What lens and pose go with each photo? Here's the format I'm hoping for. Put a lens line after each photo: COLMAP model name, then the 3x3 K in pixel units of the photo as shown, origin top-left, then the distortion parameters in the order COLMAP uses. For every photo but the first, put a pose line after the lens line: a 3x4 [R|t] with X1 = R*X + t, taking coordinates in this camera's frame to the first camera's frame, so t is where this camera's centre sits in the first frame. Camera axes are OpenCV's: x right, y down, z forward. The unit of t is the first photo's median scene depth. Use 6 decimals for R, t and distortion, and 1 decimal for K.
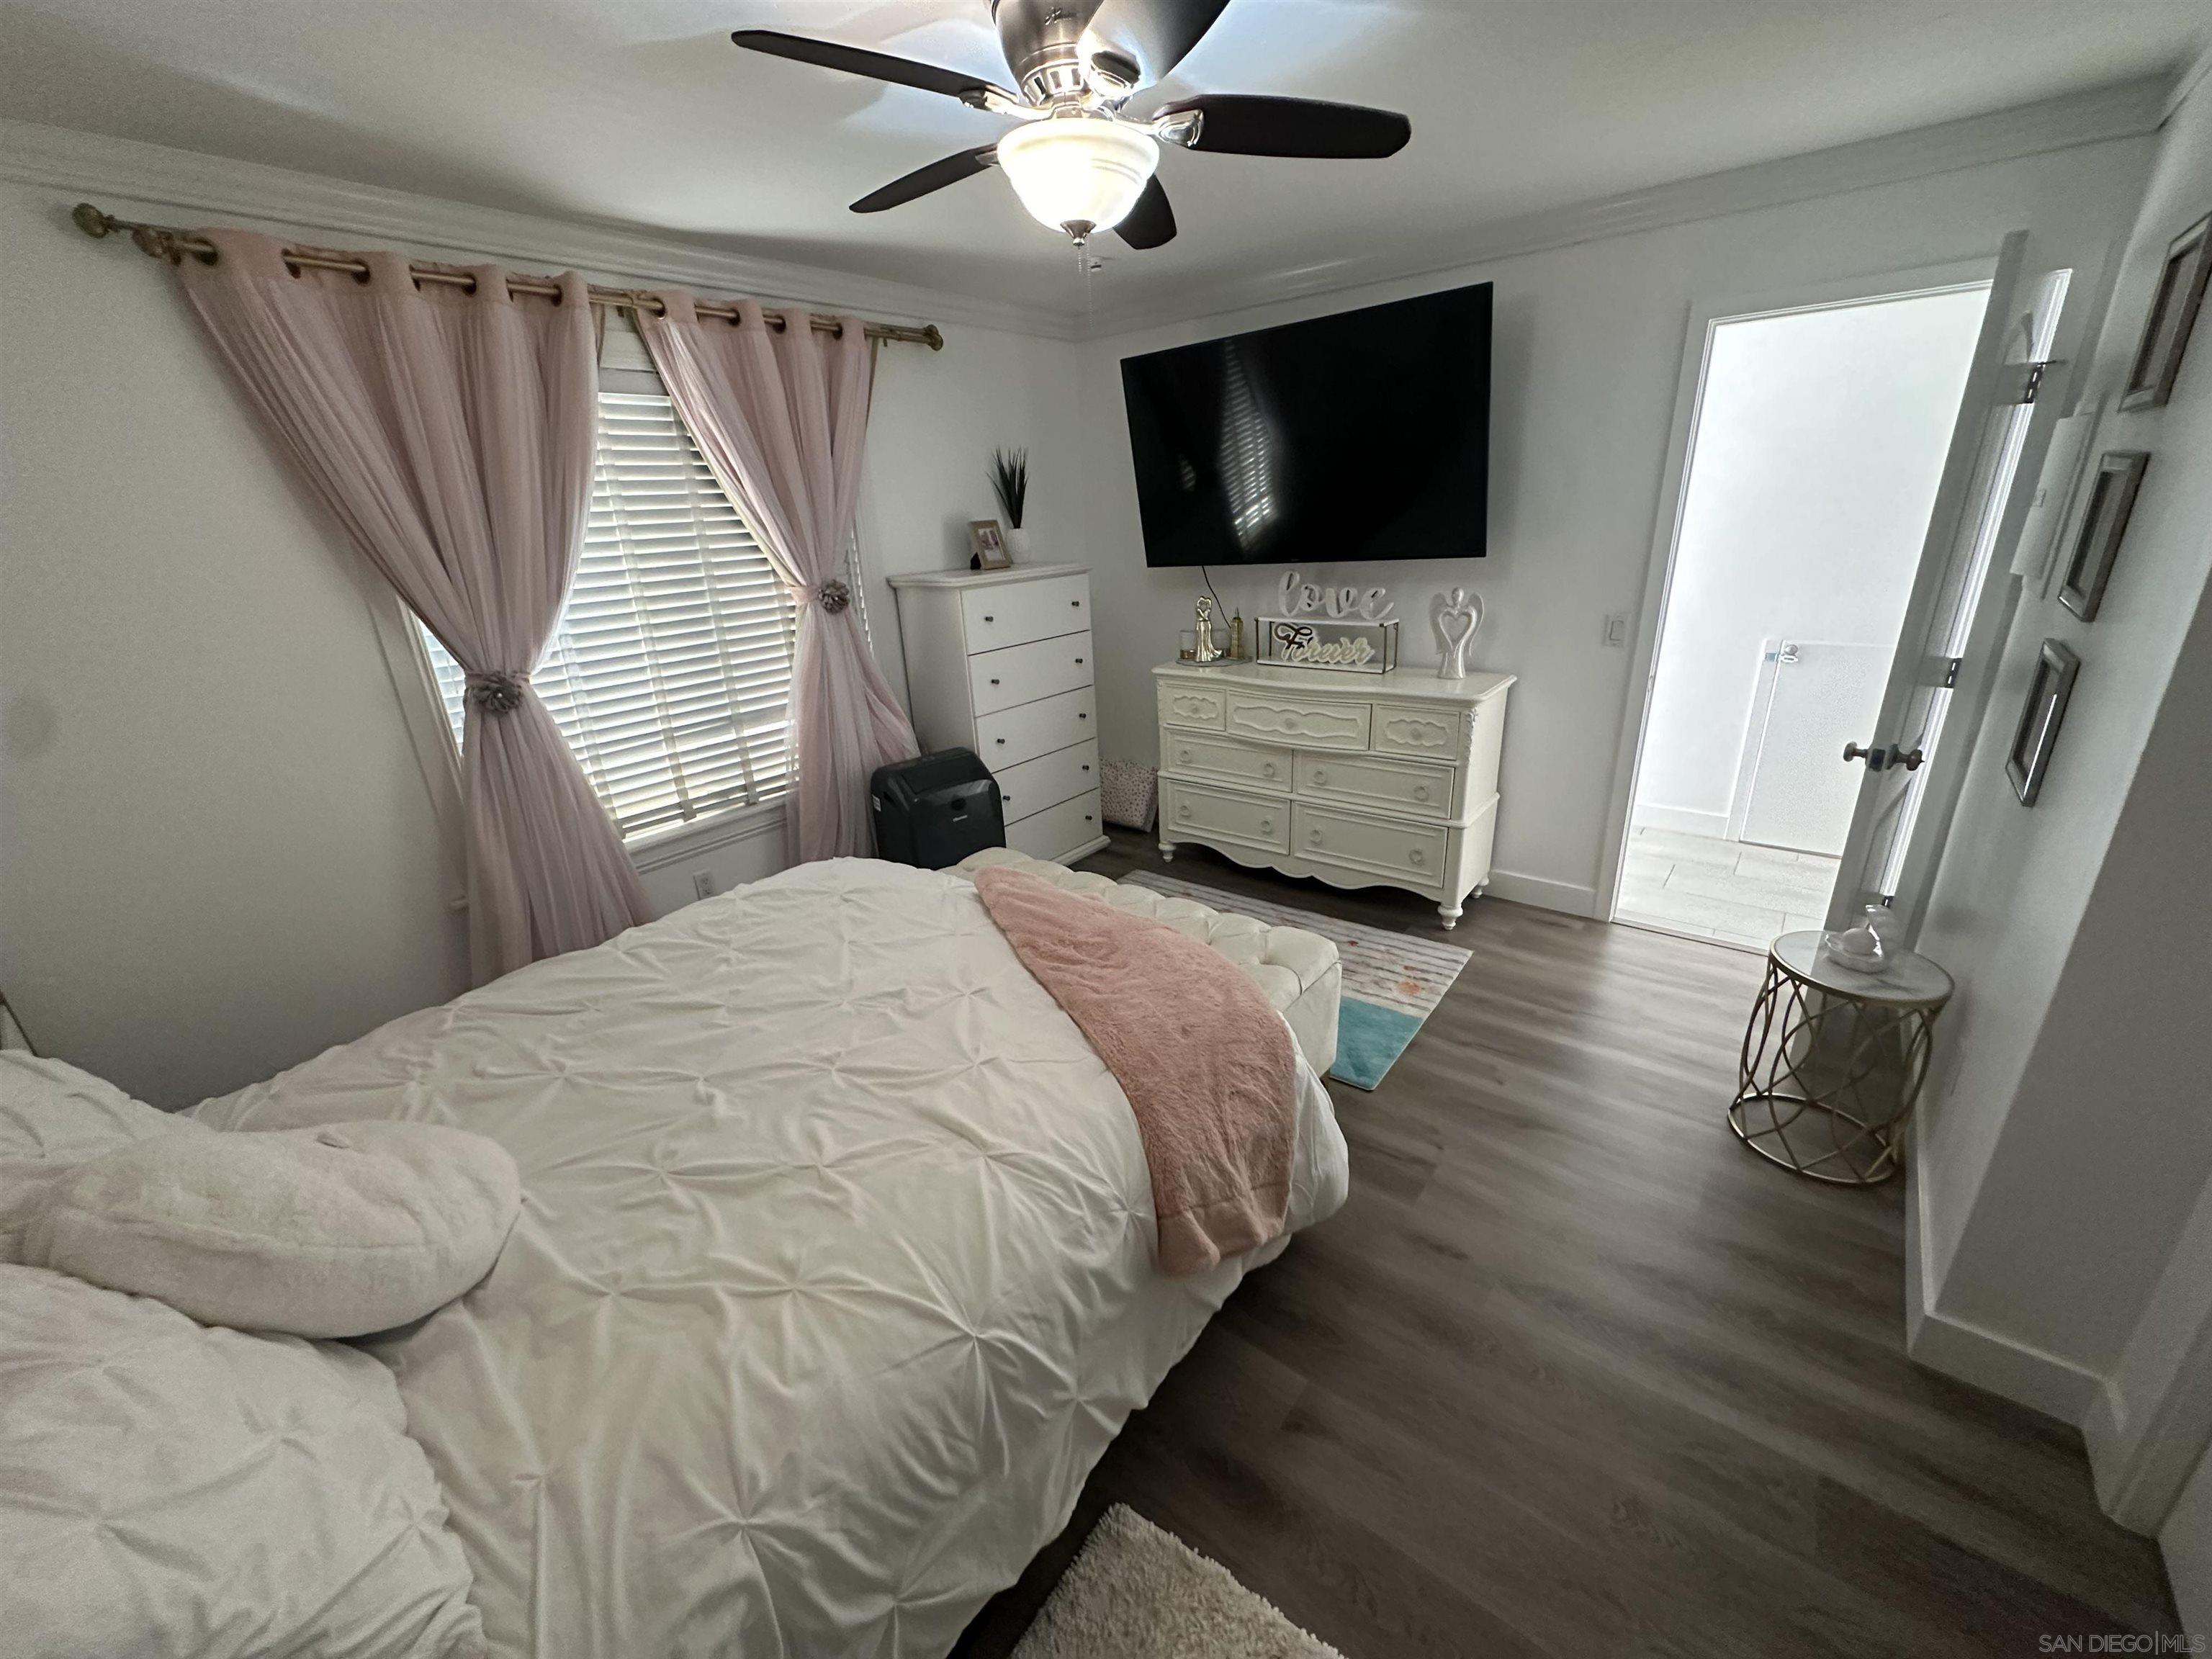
lens RADIAL K [[879.5, 0, 1098.1], [0, 879.5, 829.8], [0, 0, 1]] dist [0.002302, 0.000915]
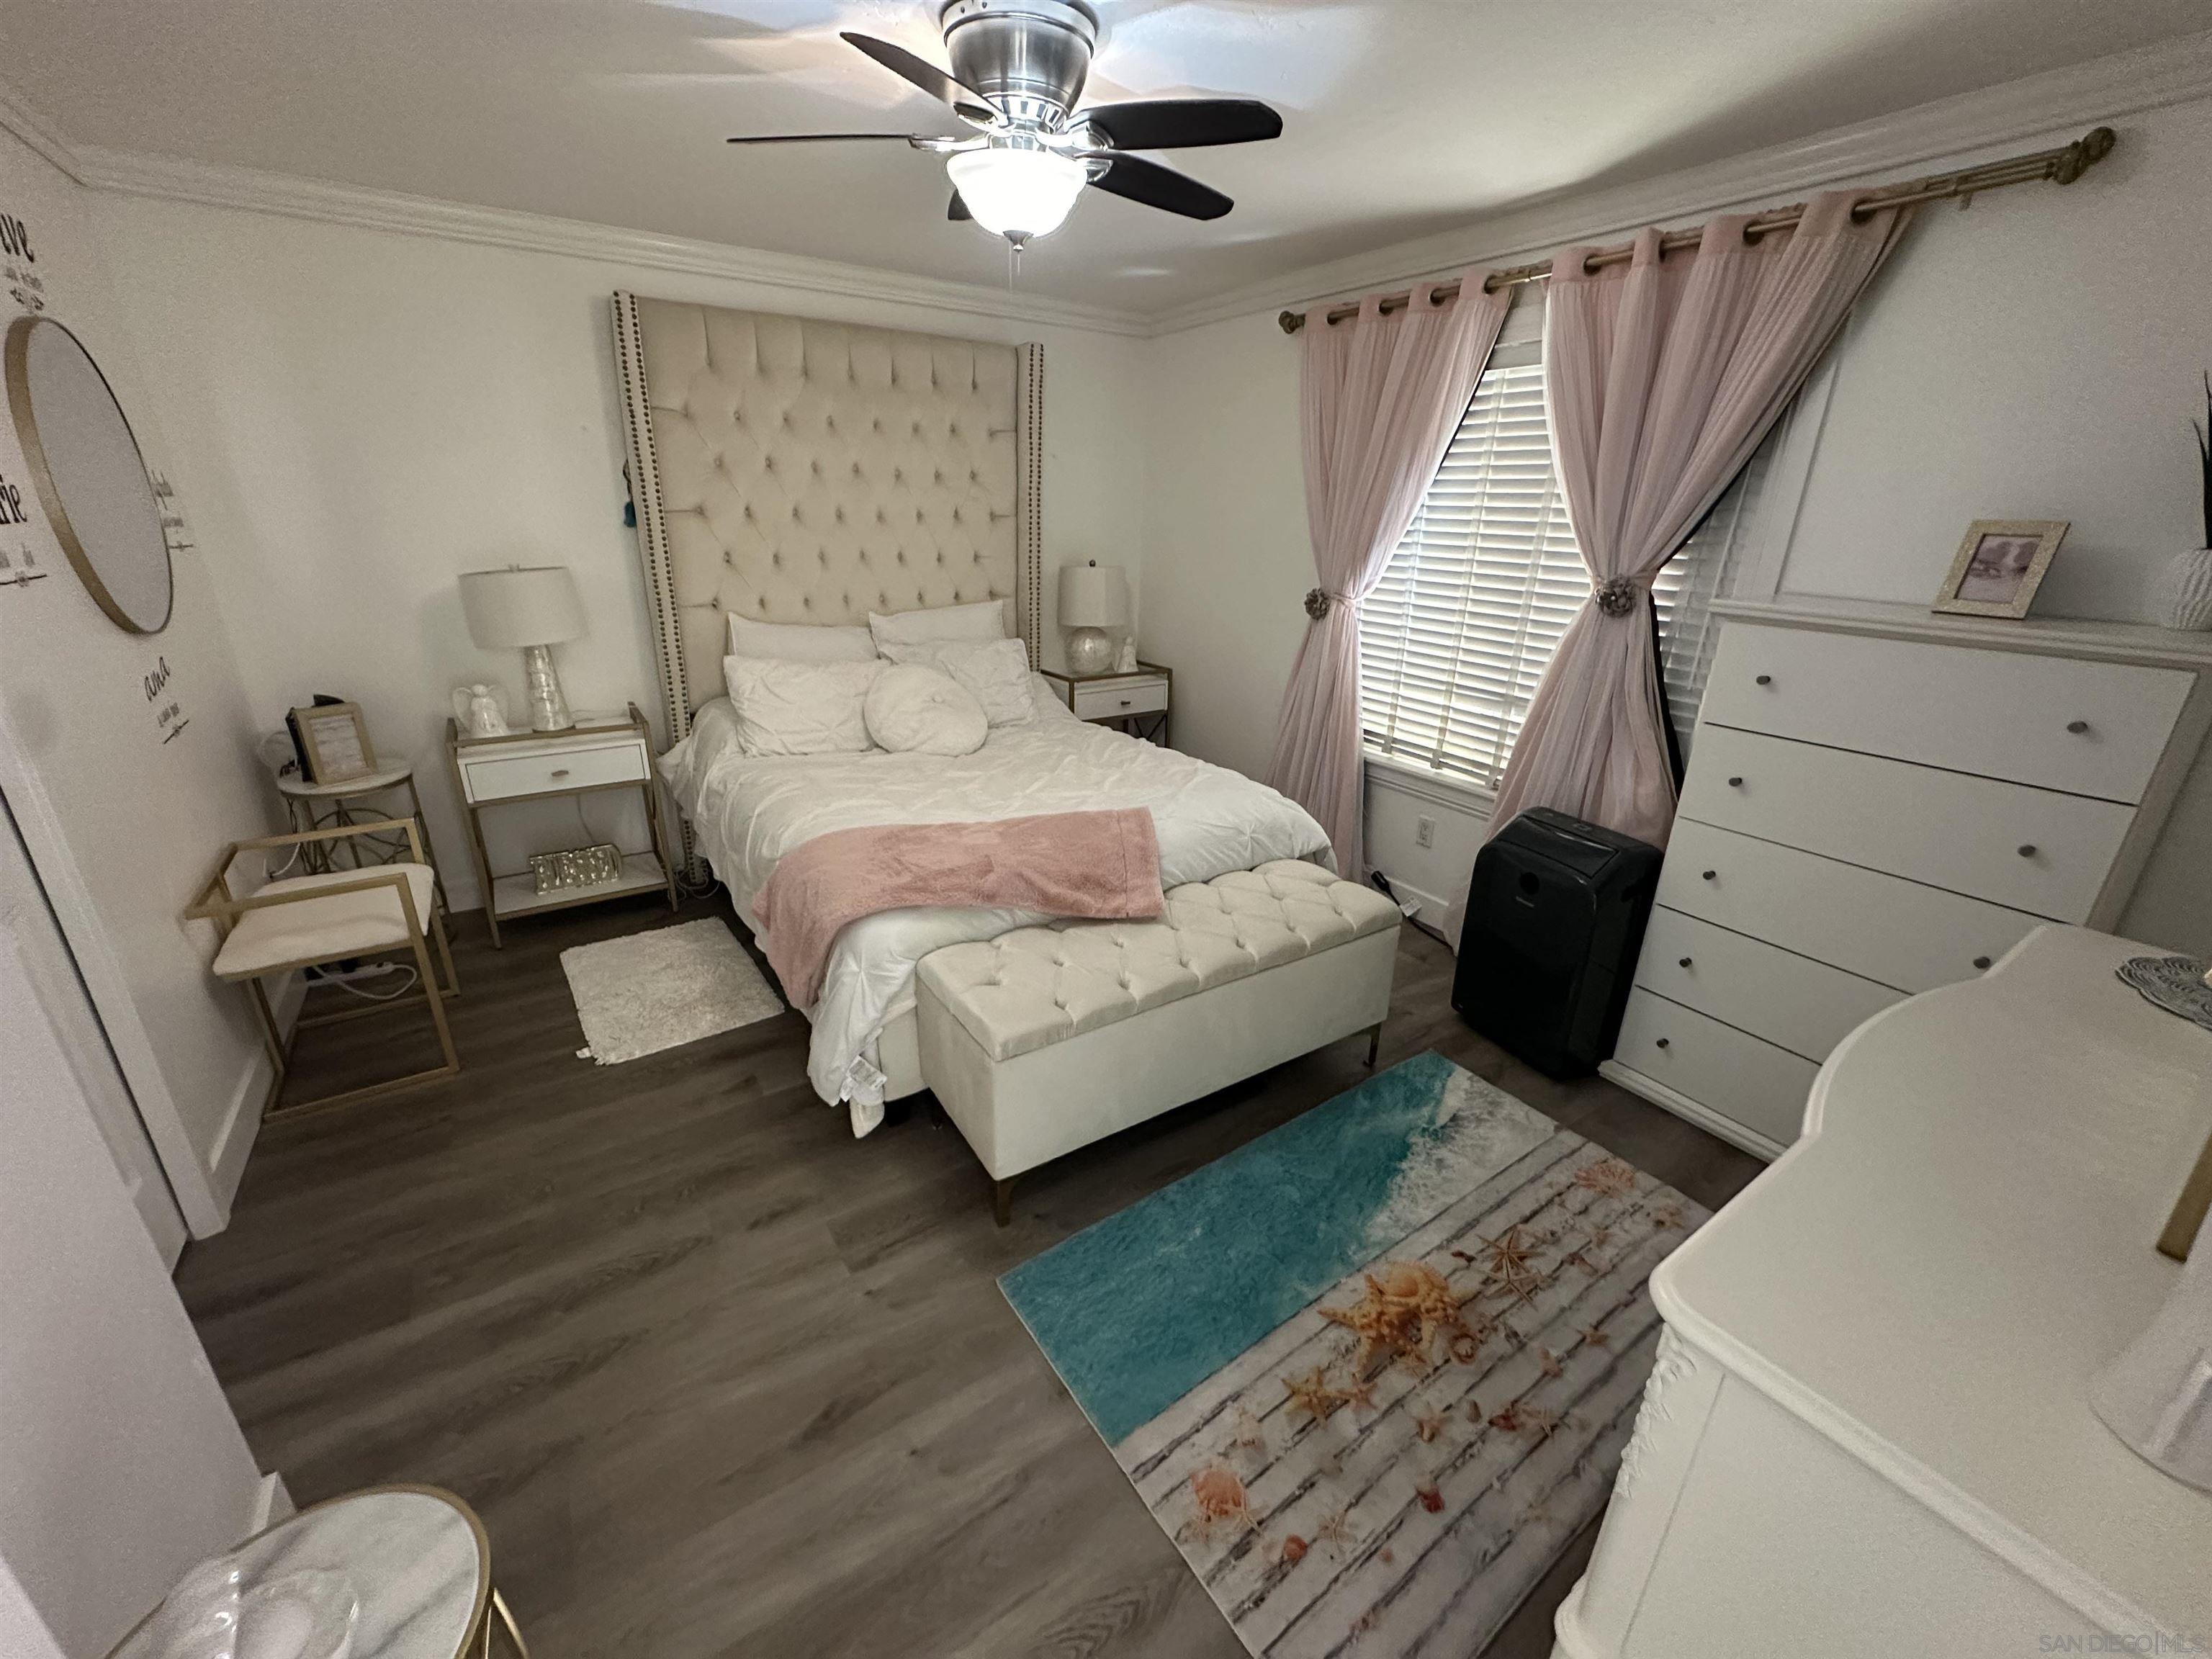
lens RADIAL K [[879.5, 0, 1103.2], [0, 879.5, 822.5], [0, 0, 1]] dist [0.002302, 0.000915]
pose [[-0.296624, 0.369203, -0.880740, 0.651431], [-0.339655, 0.821159, 0.458619, -0.322771], [0.892552, 0.435185, -0.118174, 0.817440]]
